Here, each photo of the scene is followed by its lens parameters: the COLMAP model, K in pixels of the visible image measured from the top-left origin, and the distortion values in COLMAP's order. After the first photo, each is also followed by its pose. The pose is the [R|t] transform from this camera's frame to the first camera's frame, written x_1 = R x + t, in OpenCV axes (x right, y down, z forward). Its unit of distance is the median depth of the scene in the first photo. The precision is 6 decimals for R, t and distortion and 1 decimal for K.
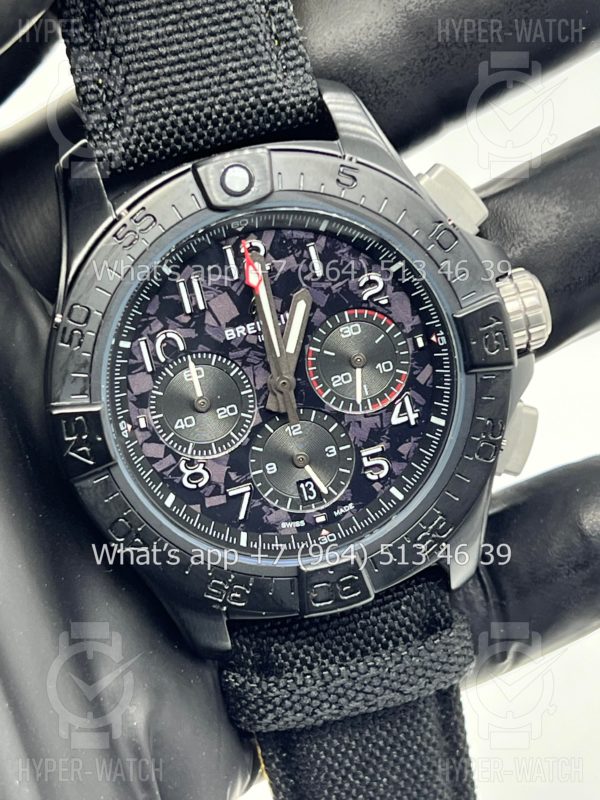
lens RADIAL K [[1828.6, 0, 303.3], [0, 1828.6, 395.8], [0, 0, 1]] dist [0.189834, 0.000000]
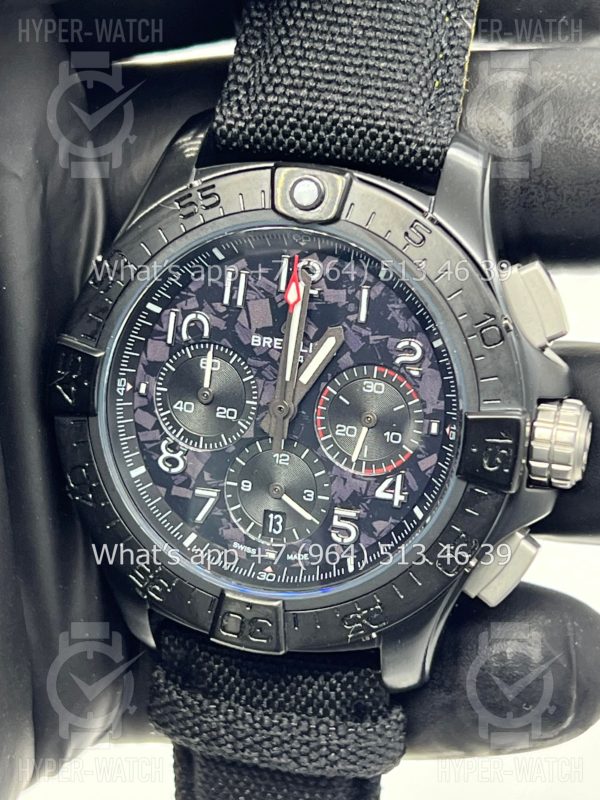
lens RADIAL K [[1828.6, 0, 304.2], [0, 1828.6, 404.7], [0, 0, 1]] dist [0.189834, 0.000000]
pose [[0.862951, 0.396599, -0.313090, 0.297010], [-0.394748, 0.915946, 0.072232, -0.082169], [0.315420, 0.061259, 0.946973, 0.091719]]
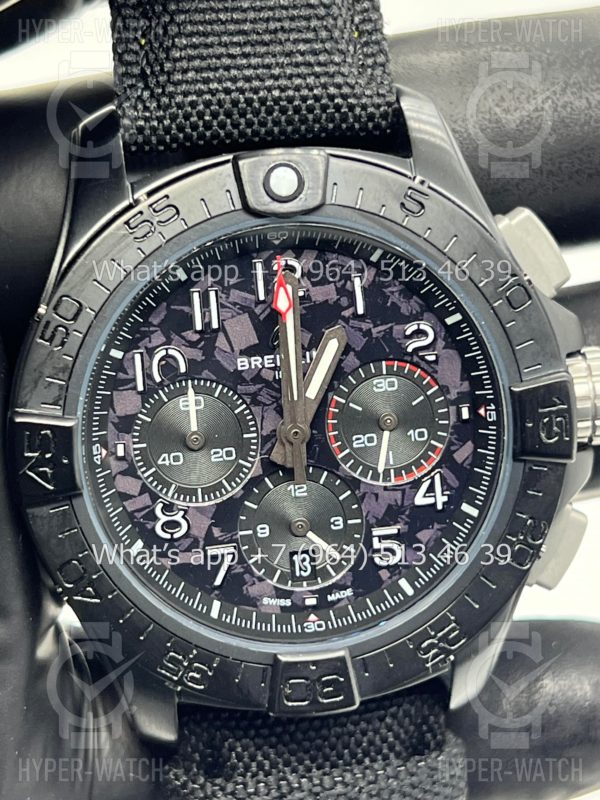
lens RADIAL K [[1751.3, 0, 292.6], [0, 1751.3, 397.8], [0, 0, 1]] dist [0.144219, 0.000000]
pose [[0.984784, 0.173640, -0.007094, -0.009225], [-0.173769, 0.984423, -0.026768, -0.001013], [0.002336, 0.027593, 0.999617, 0.200876]]
